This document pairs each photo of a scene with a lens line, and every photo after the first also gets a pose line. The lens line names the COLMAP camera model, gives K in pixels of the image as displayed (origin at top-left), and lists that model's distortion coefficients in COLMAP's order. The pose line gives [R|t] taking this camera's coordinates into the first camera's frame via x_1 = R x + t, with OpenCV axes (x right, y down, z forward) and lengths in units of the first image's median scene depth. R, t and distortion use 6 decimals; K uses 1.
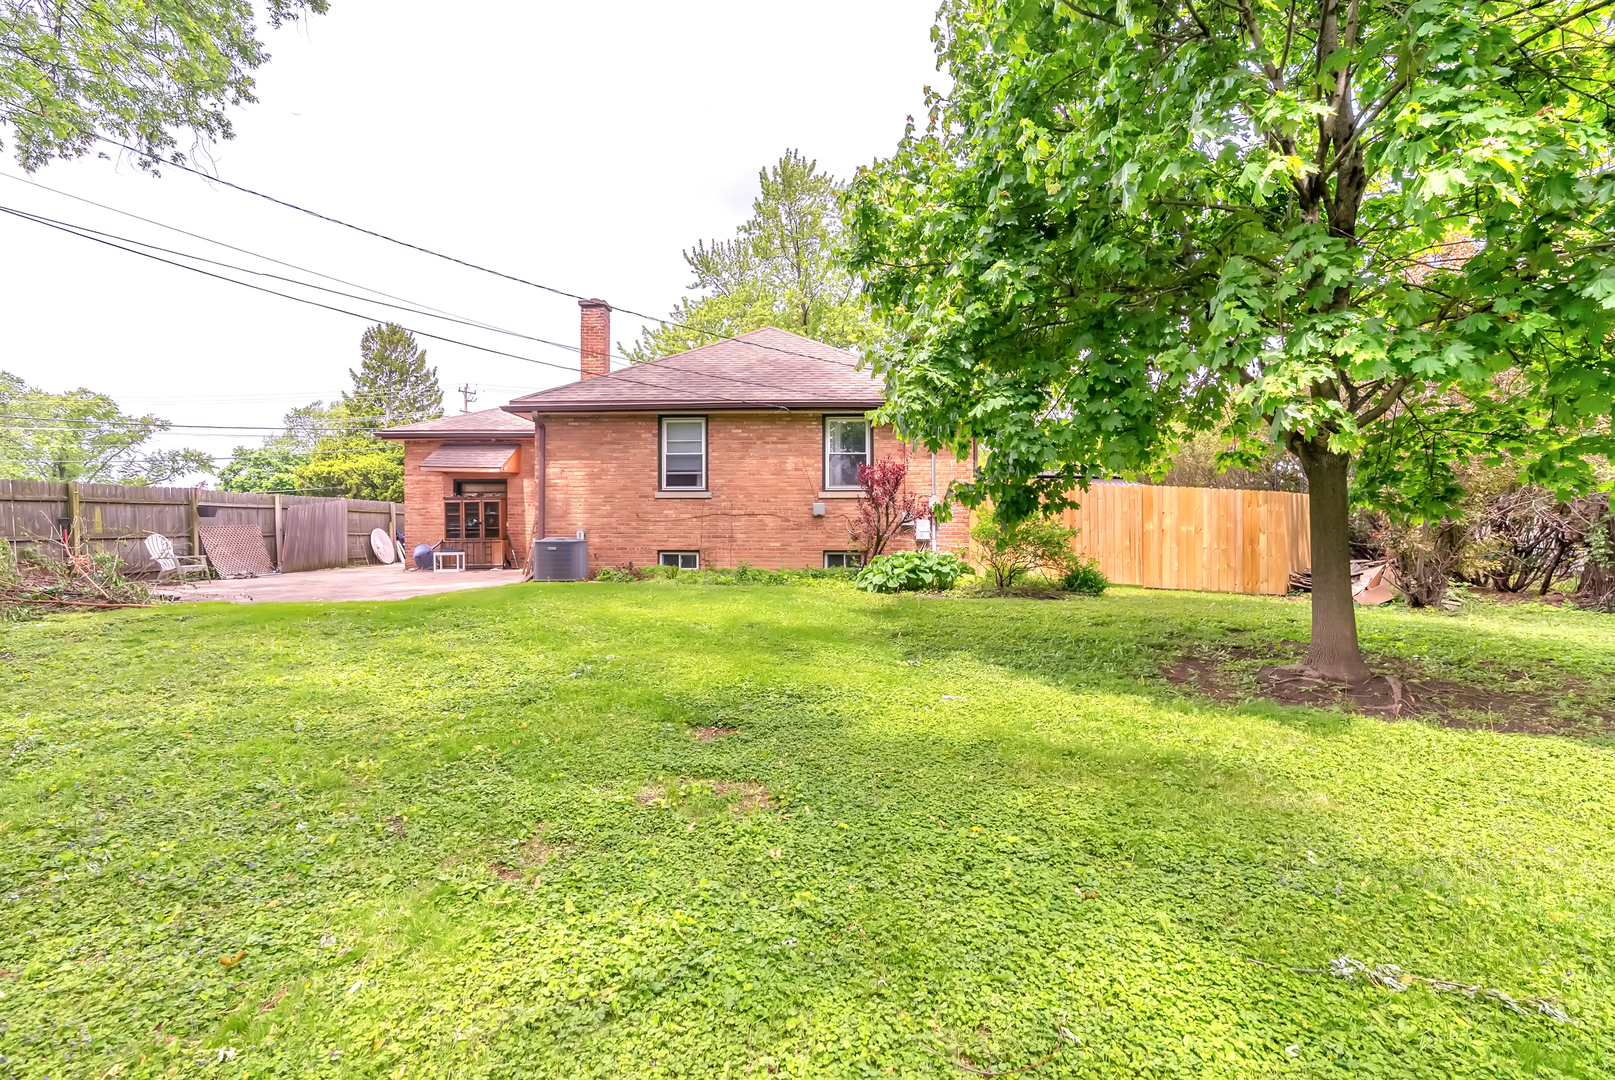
lens RADIAL K [[731.5, 0, 807.5], [0, 731.5, 540.0], [0, 0, 1]] dist [0.000971, -0.000049]
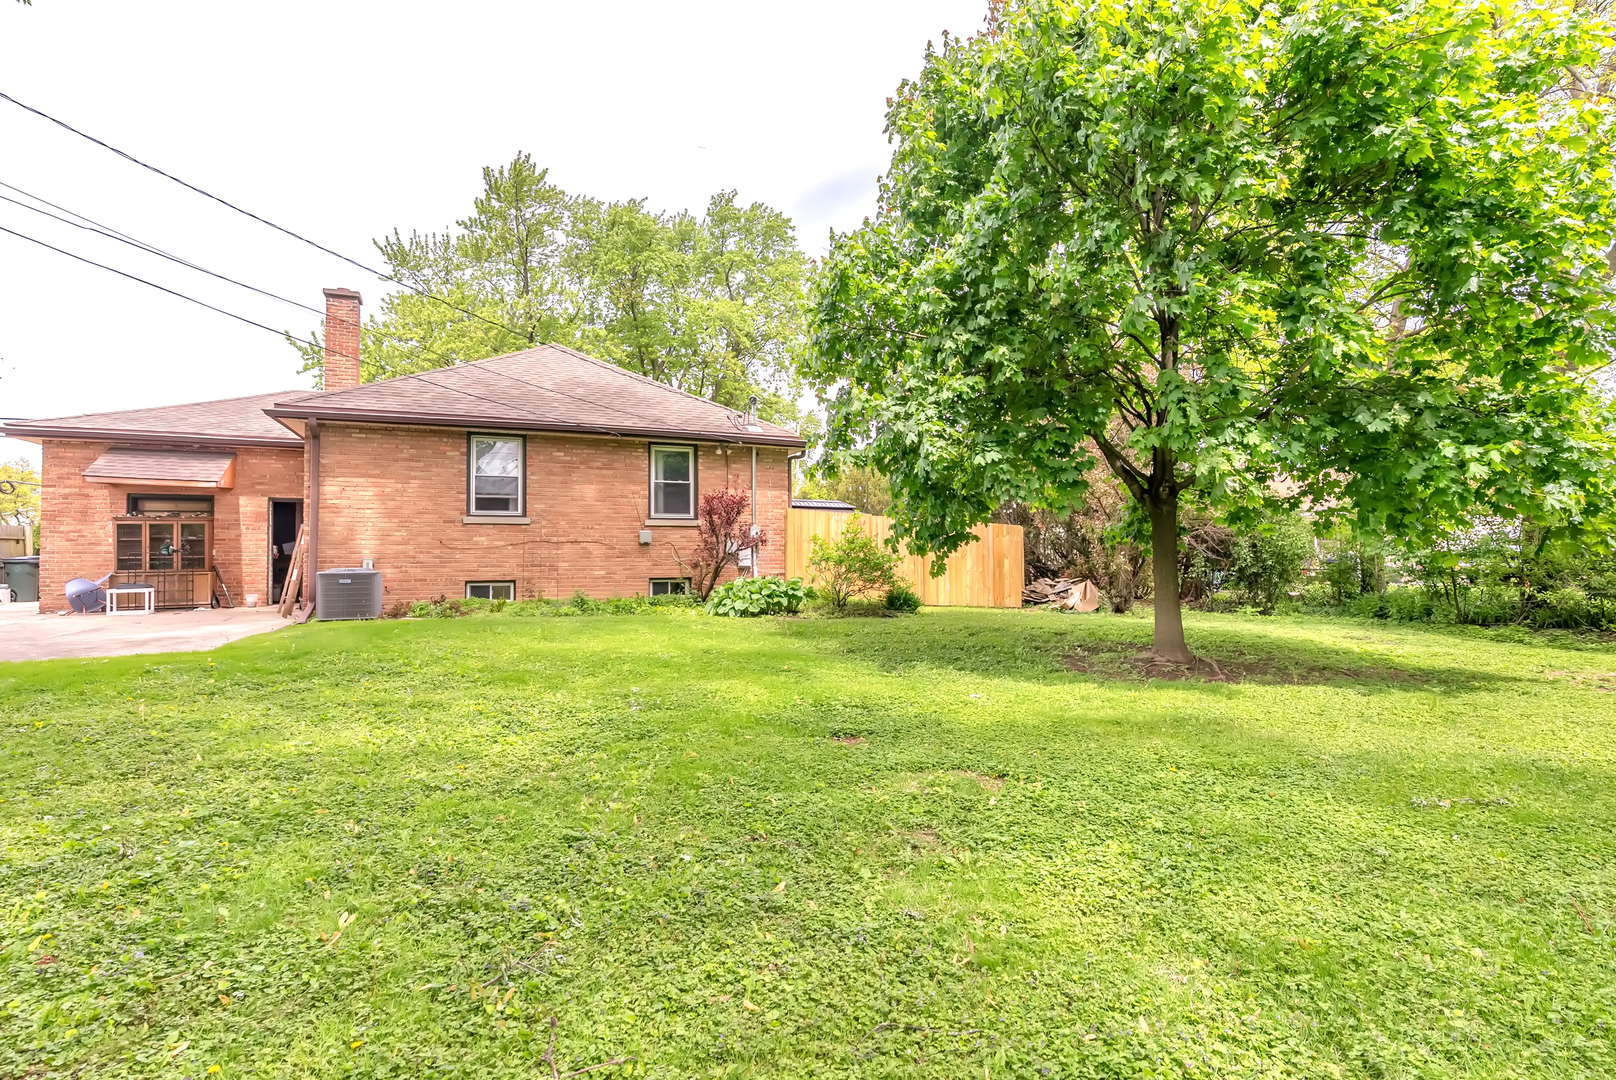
lens RADIAL K [[738.7, 0, 808.0], [0, 738.7, 540.0], [0, 0, 1]] dist [0.000396, 0.000113]
pose [[0.908237, 0.005086, 0.418426, -0.202988], [0.009499, 0.999418, -0.032768, -0.002721], [-0.418349, 0.033735, 0.907660, -0.004143]]
